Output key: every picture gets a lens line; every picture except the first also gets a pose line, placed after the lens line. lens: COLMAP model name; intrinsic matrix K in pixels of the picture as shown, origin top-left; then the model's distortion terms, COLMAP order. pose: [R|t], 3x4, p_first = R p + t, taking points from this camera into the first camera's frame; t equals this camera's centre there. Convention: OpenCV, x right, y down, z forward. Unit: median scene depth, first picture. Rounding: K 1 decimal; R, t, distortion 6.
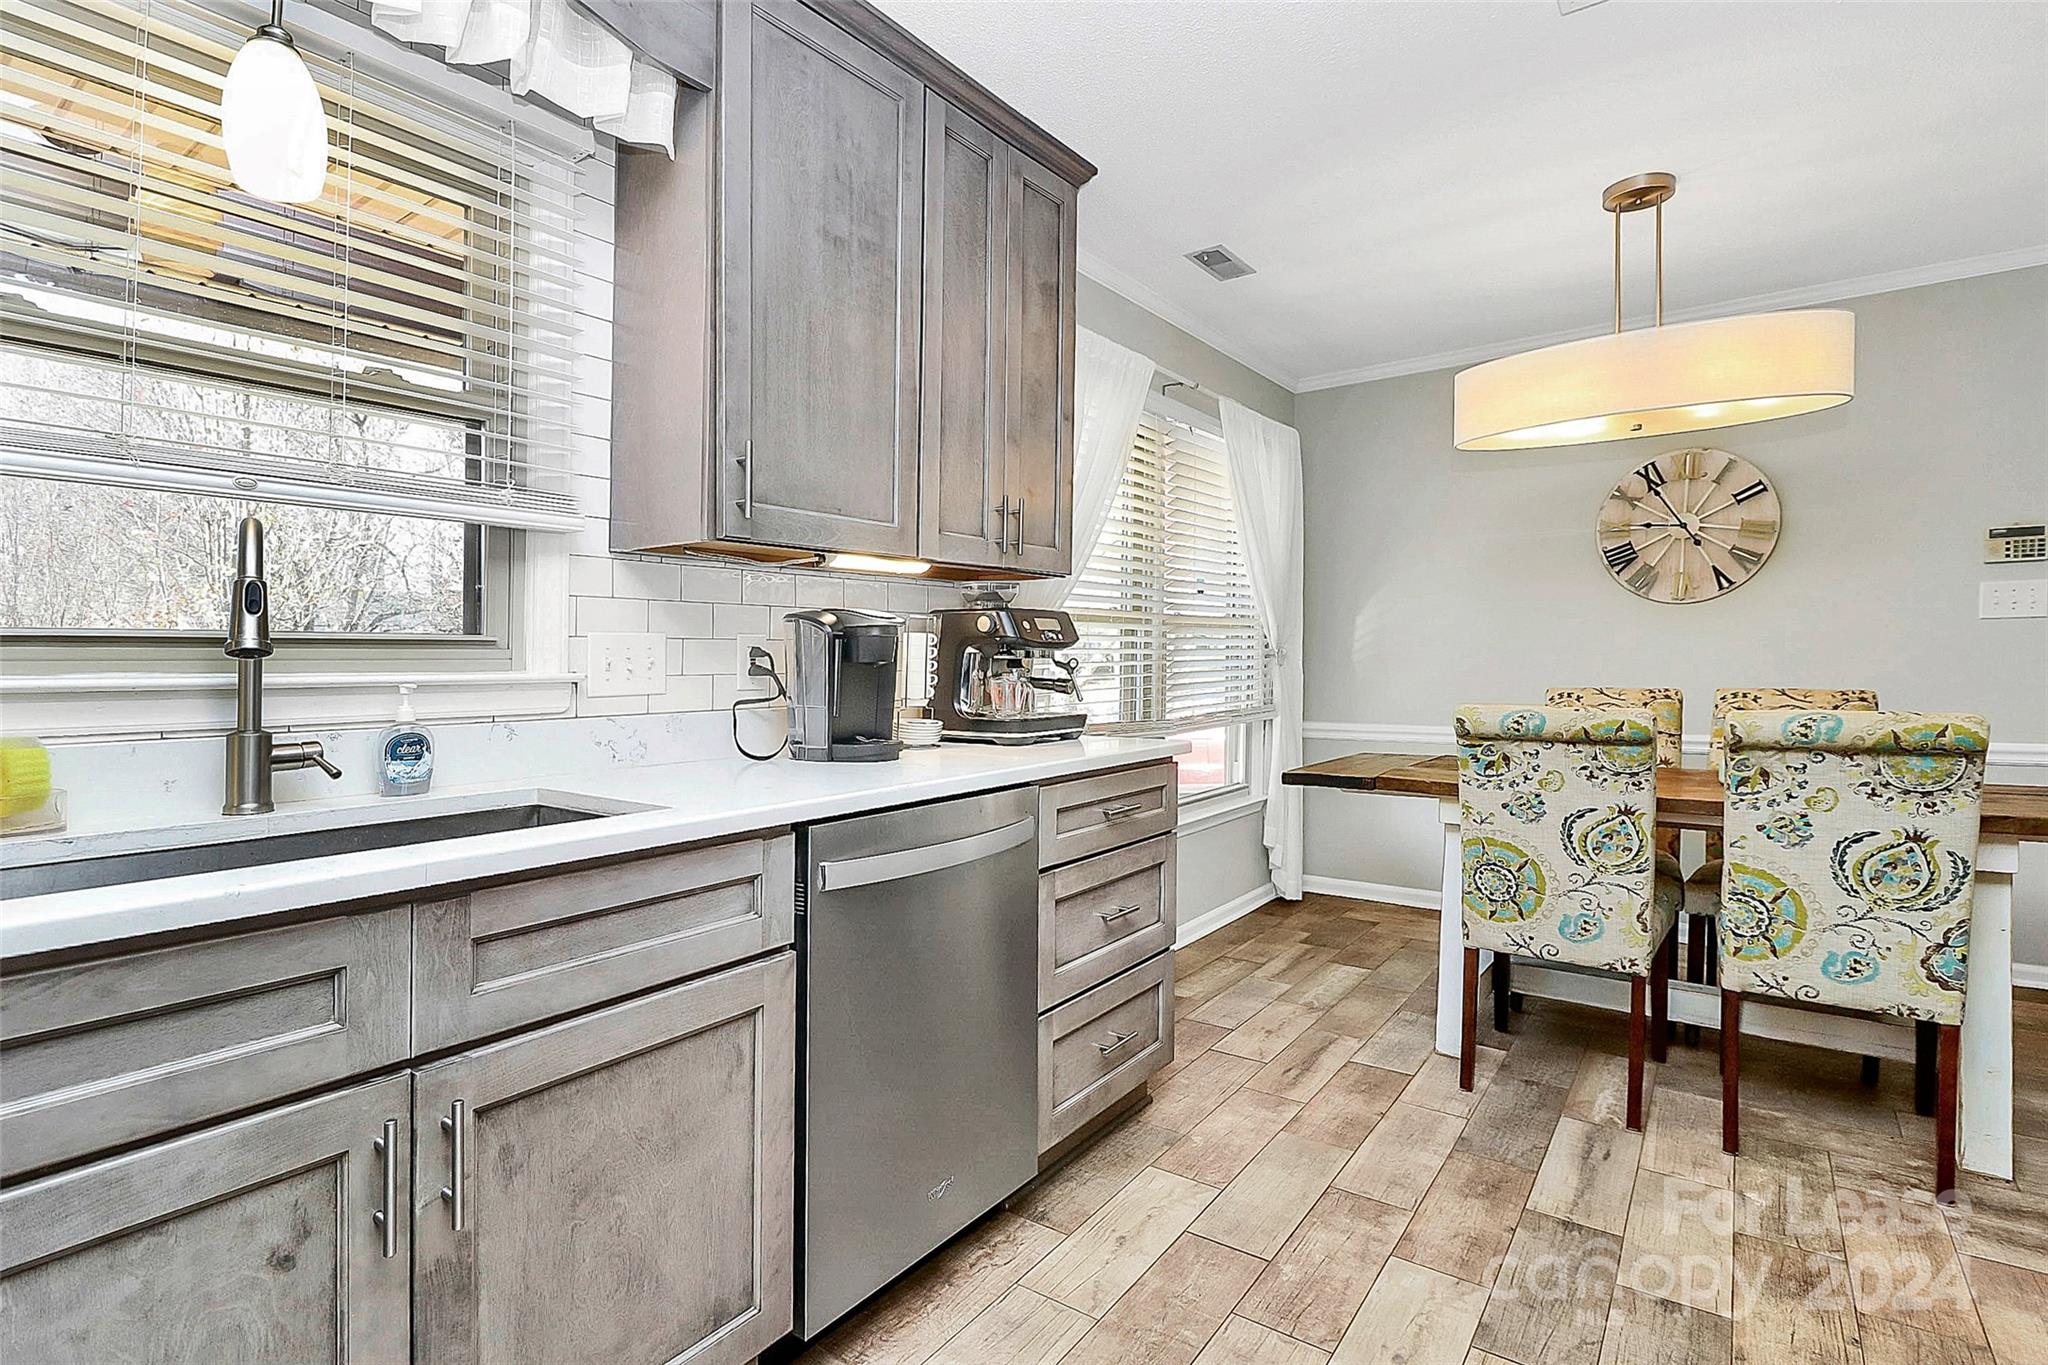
lens RADIAL K [[971.8, 0, 1009.5], [0, 971.8, 667.5], [0, 0, 1]] dist [0.004792, -0.014096]
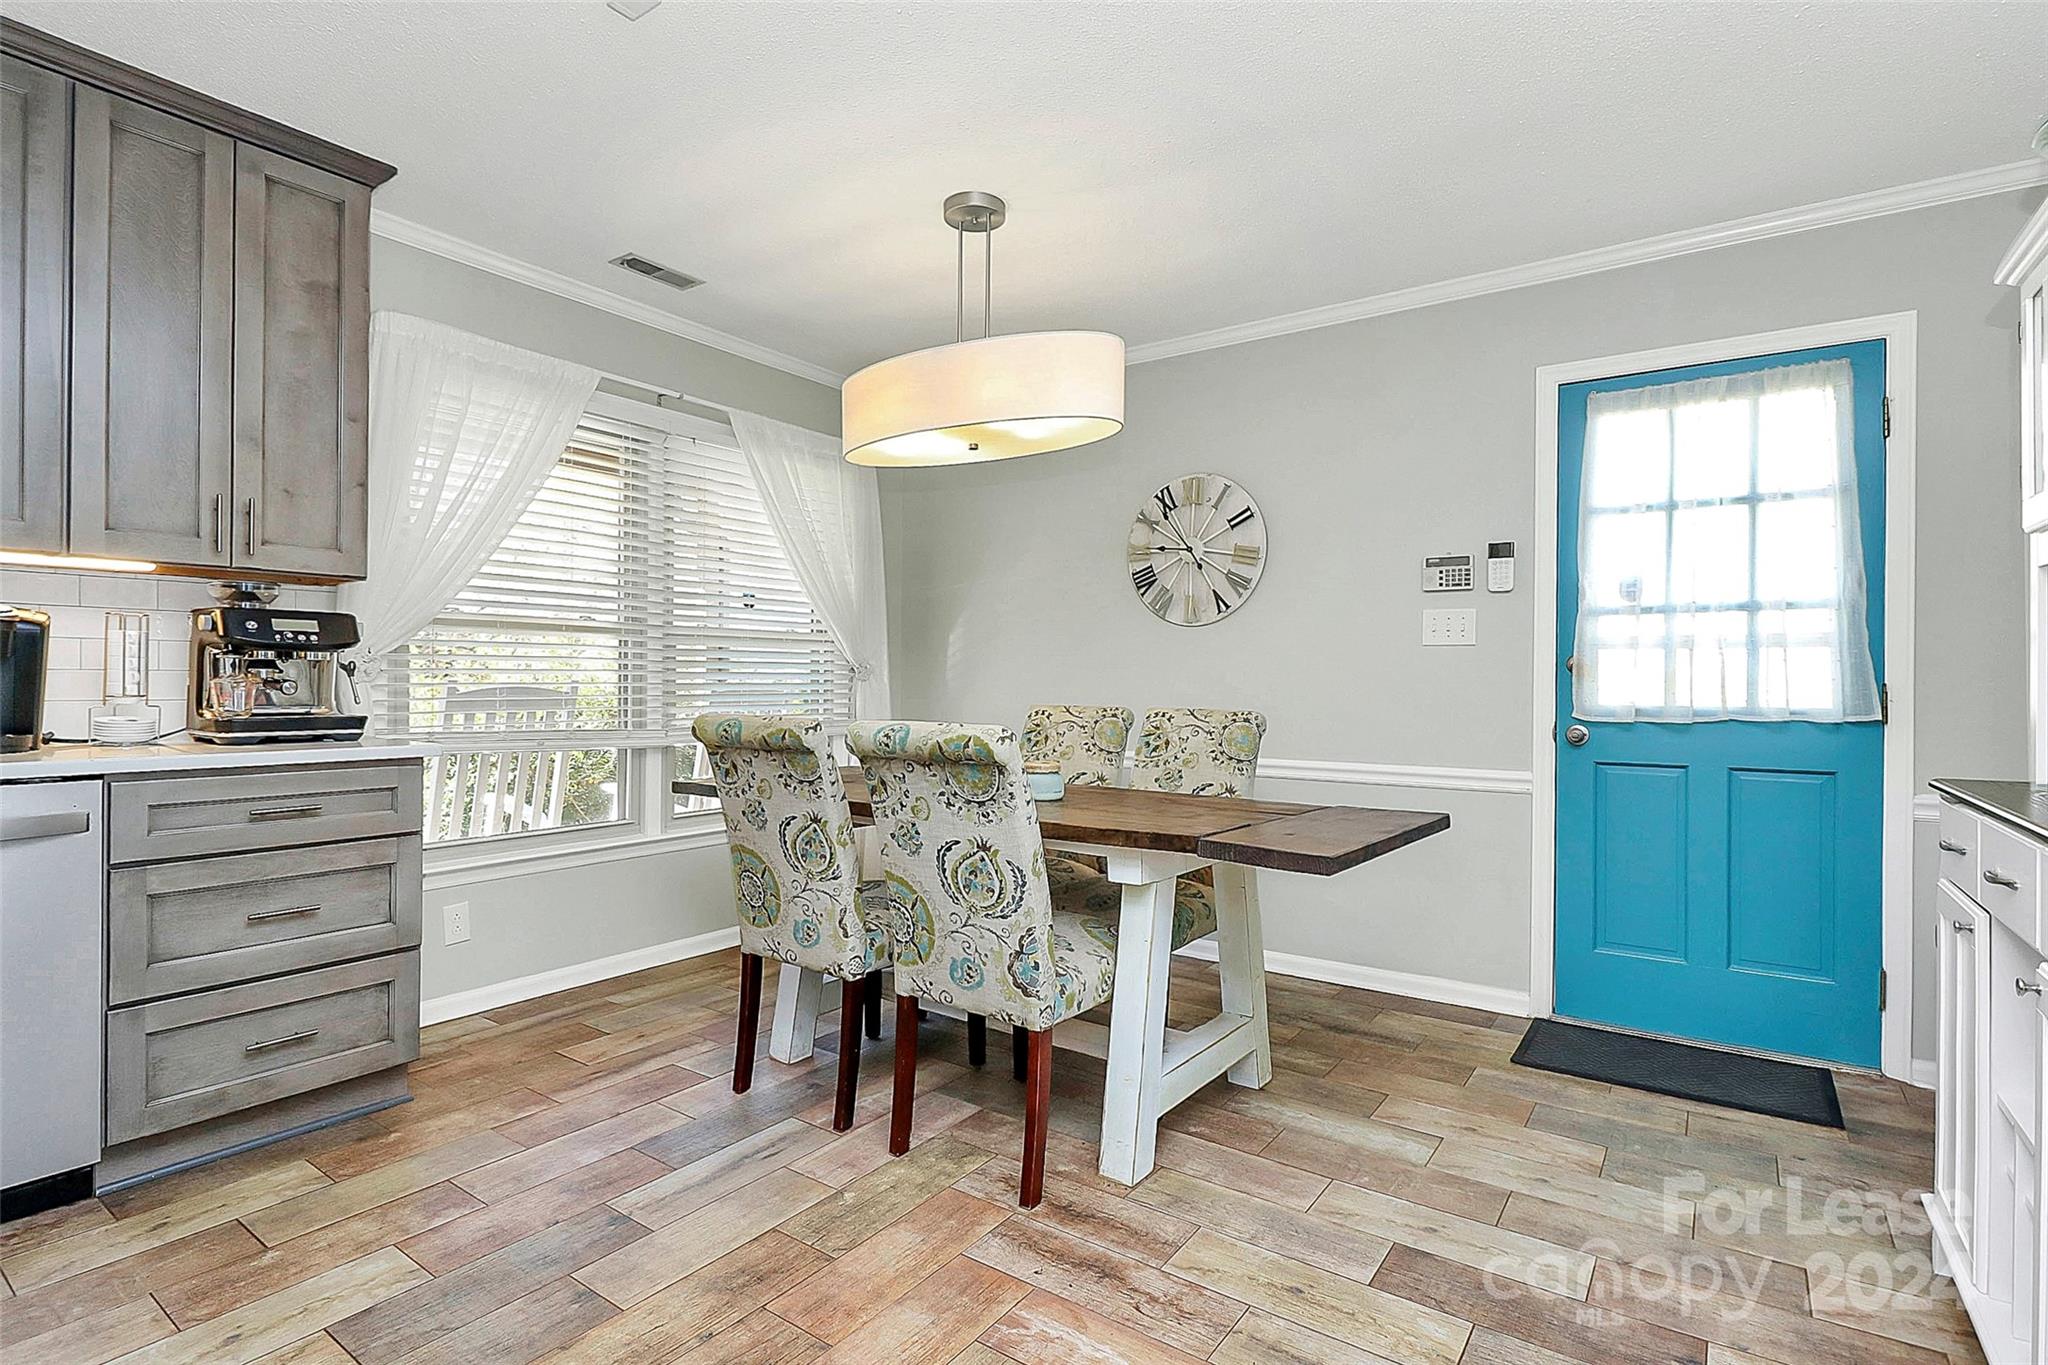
lens RADIAL K [[974.0, 0, 1035.6], [0, 974.0, 685.4], [0, 0, 1]] dist [0.002648, -0.015591]
pose [[0.998813, 0.021221, 0.043845, 0.749667], [-0.021172, 0.999775, -0.001584, 0.003838], [-0.043869, 0.000654, 0.999037, -0.032449]]
